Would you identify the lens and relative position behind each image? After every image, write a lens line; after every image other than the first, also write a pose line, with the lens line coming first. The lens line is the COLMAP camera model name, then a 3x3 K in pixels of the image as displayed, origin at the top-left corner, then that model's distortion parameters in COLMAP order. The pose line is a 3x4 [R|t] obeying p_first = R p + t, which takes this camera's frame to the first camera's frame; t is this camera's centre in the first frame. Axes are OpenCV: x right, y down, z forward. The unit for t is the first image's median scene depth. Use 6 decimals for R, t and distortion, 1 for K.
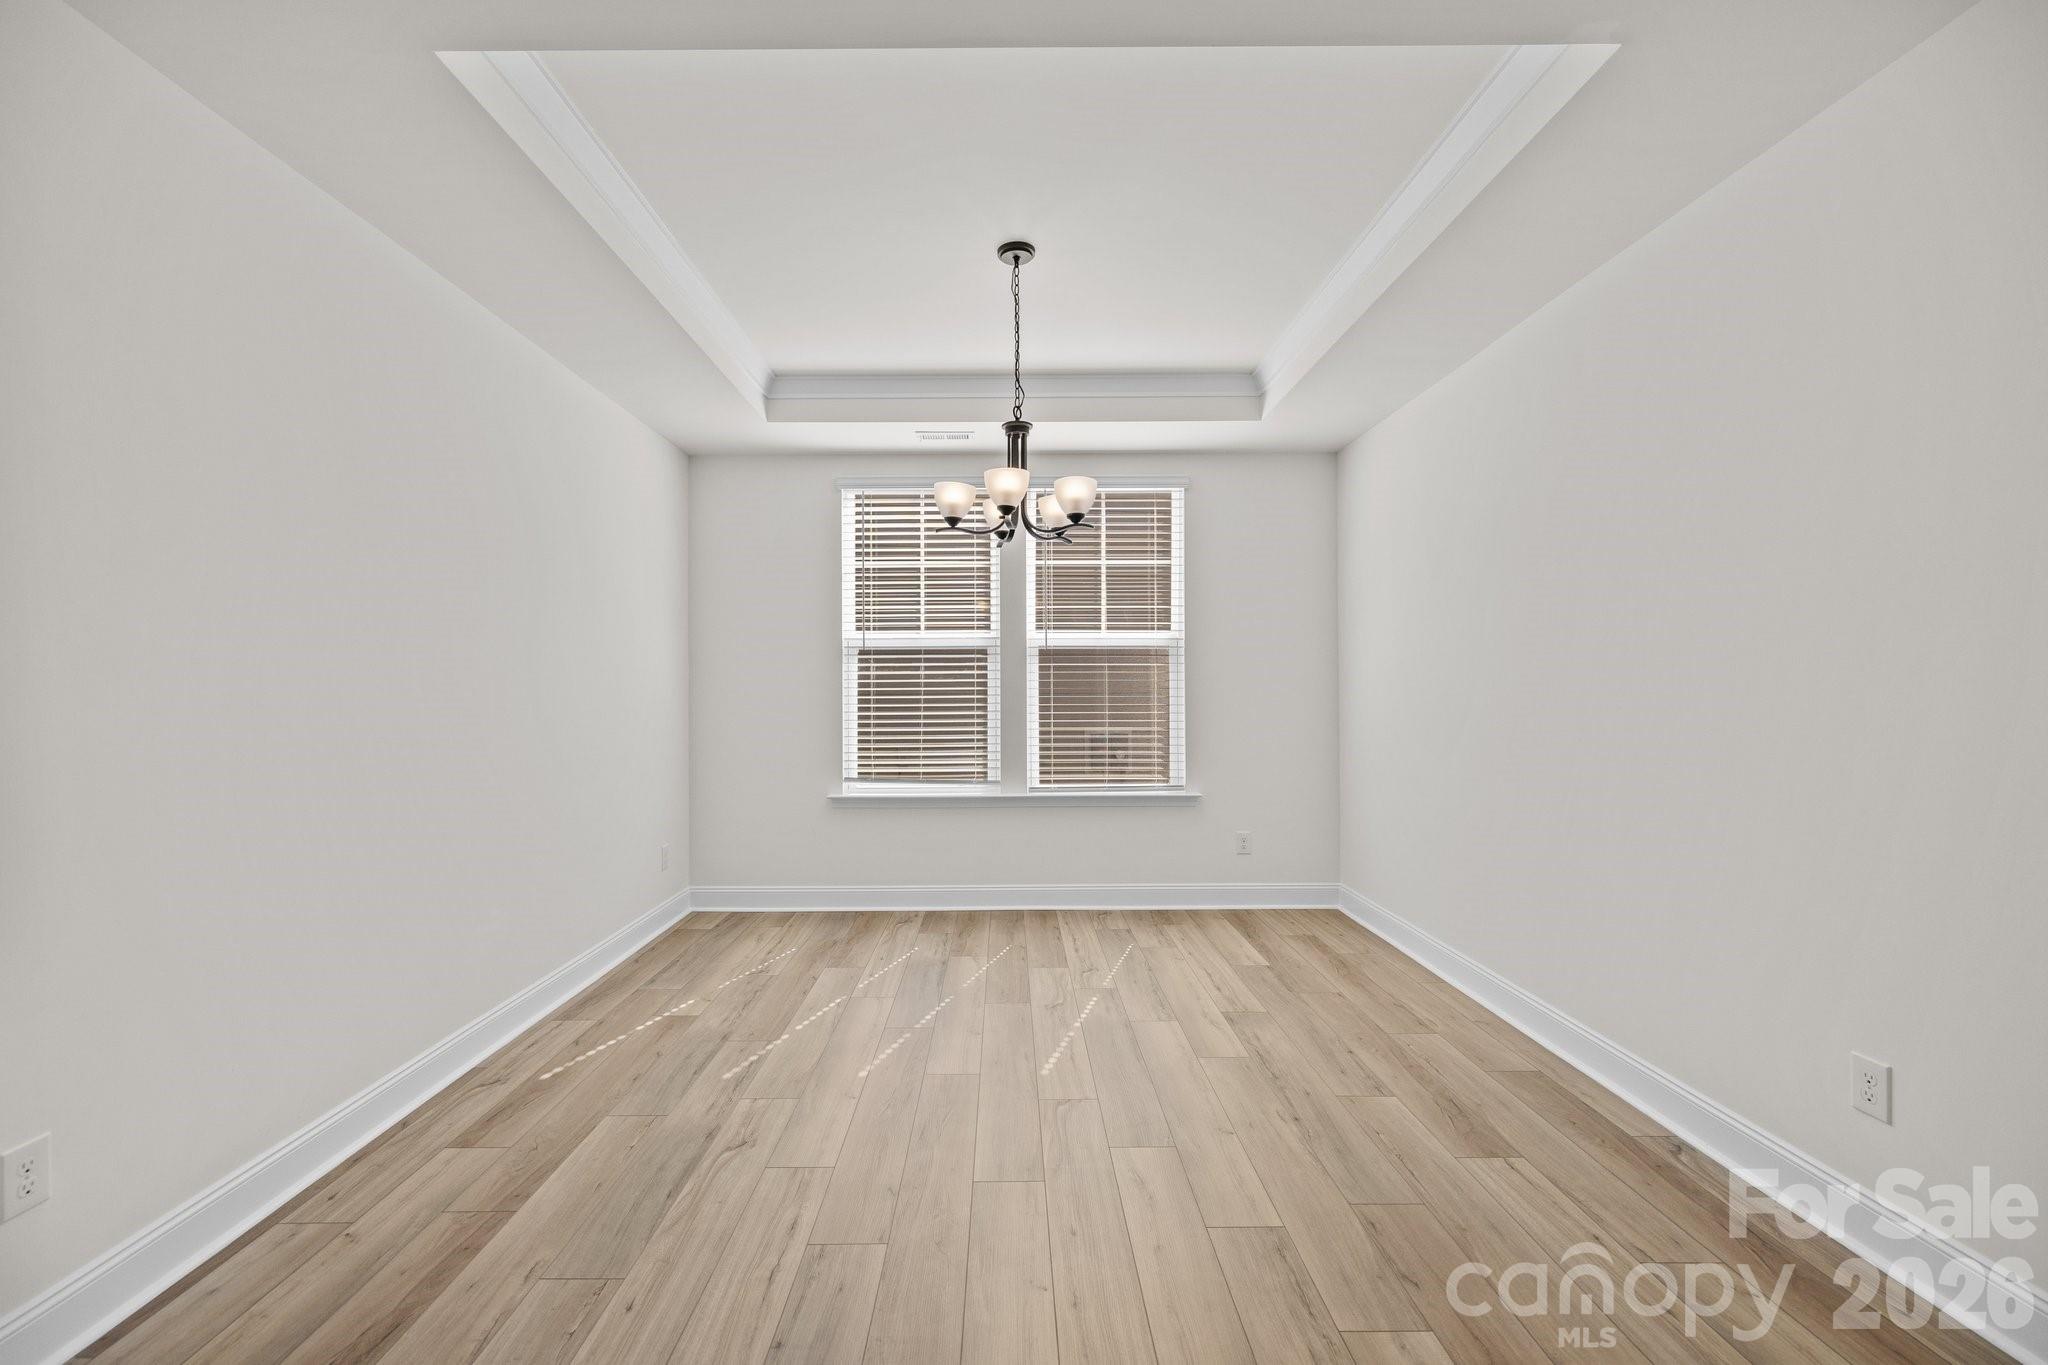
lens RADIAL K [[859.9, 0, 1009.9], [0, 859.9, 675.0], [0, 0, 1]] dist [0.000269, -0.000983]
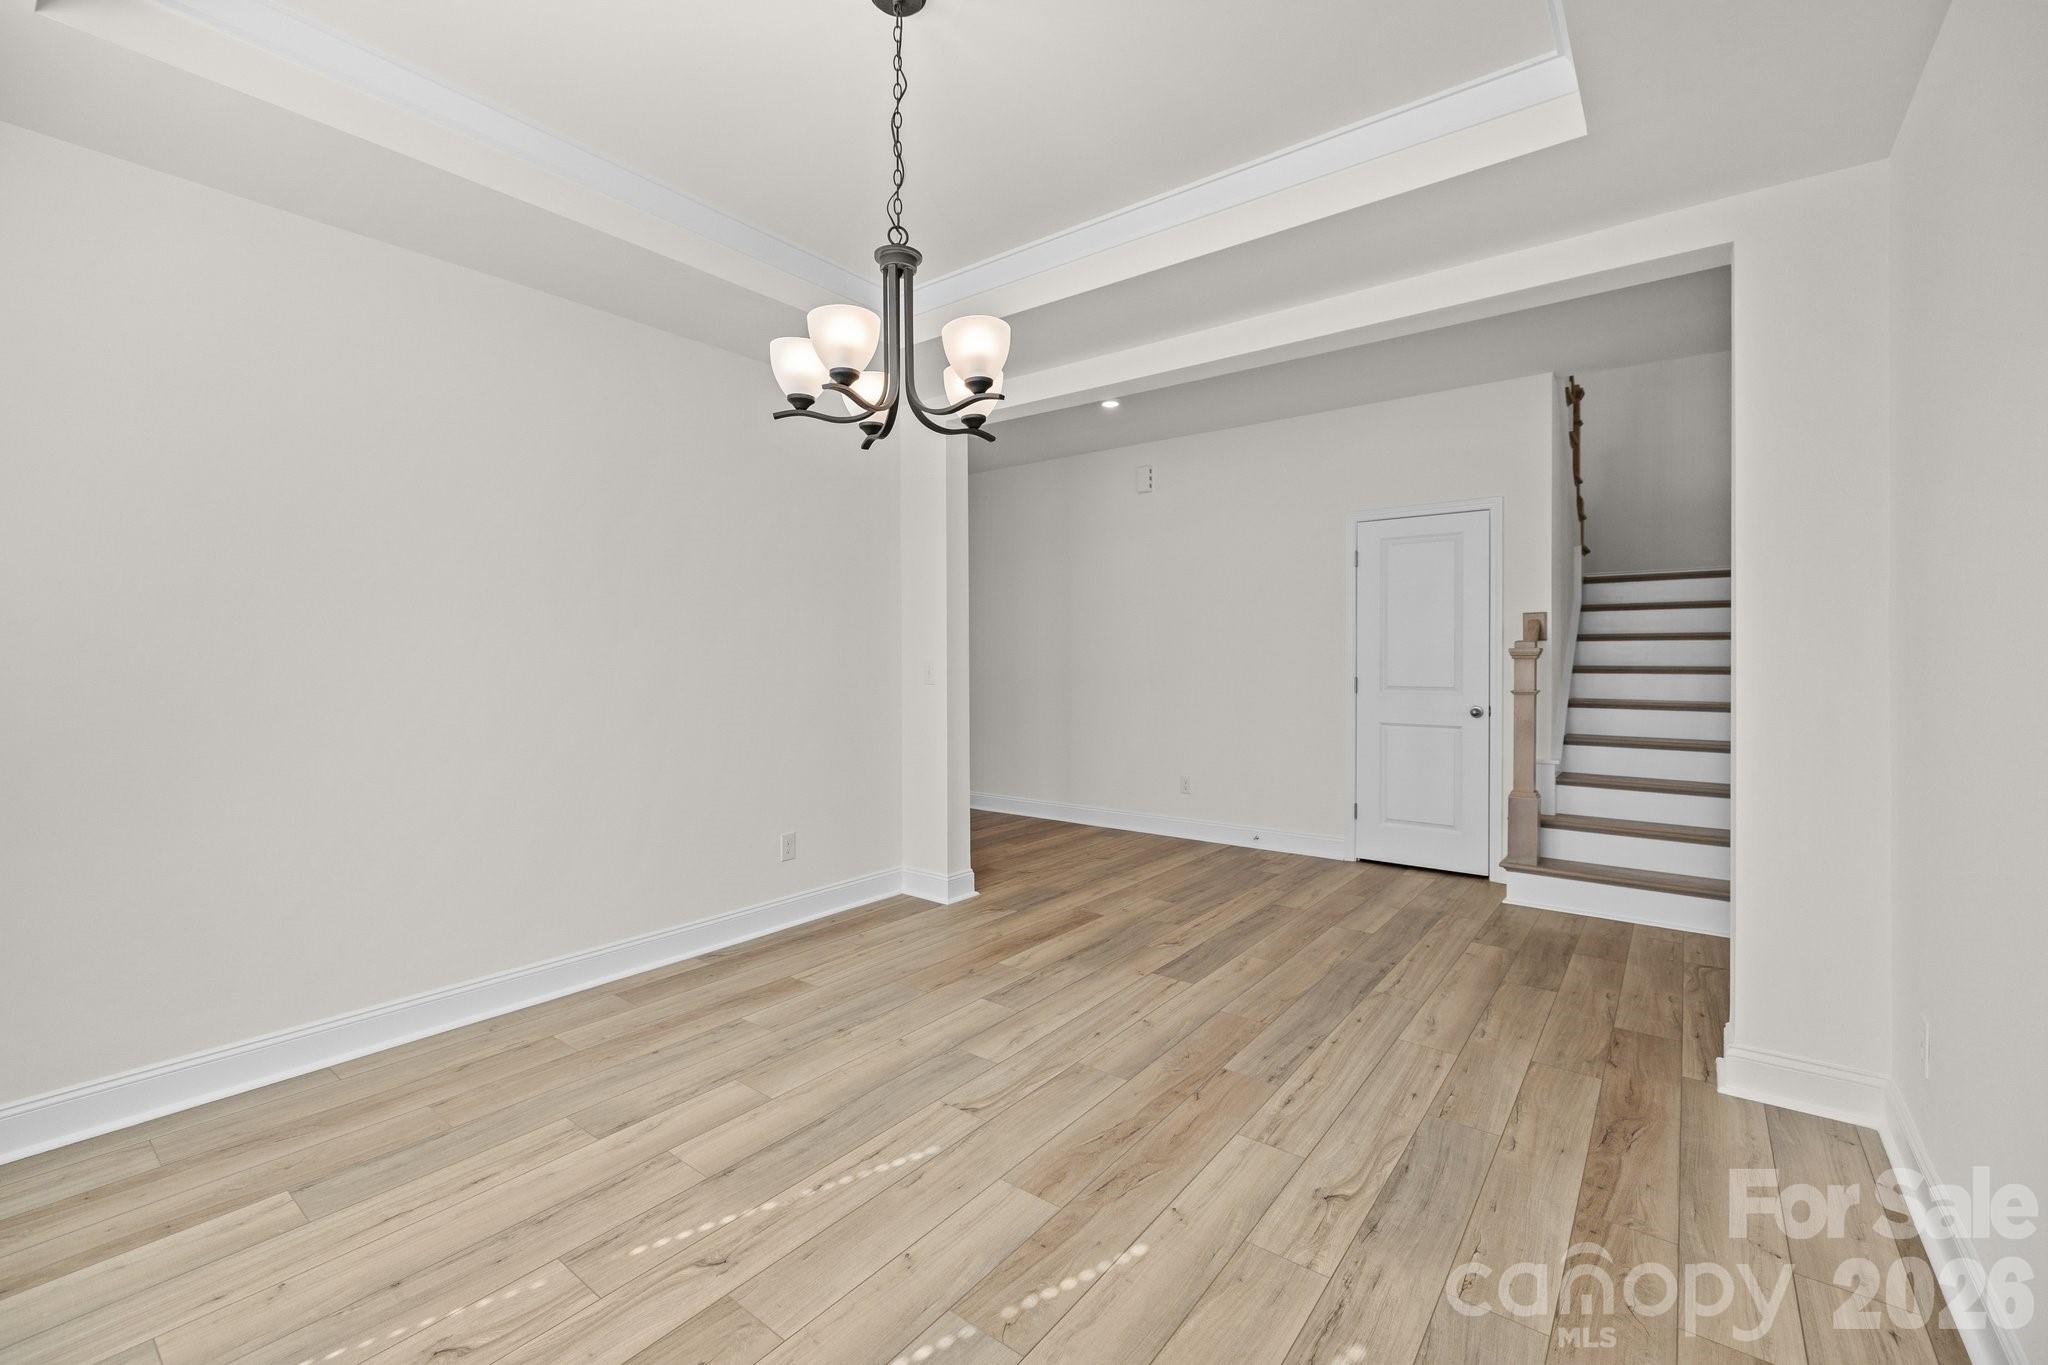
lens RADIAL K [[848.4, 0, 1009.6], [0, 848.4, 716.8], [0, 0, 1]] dist [0.001708, -0.000009]
pose [[-0.781675, -0.040971, 0.622339, -0.534190], [-0.006526, 0.998323, 0.057528, 0.030218], [-0.623652, 0.040907, -0.780631, 1.728743]]
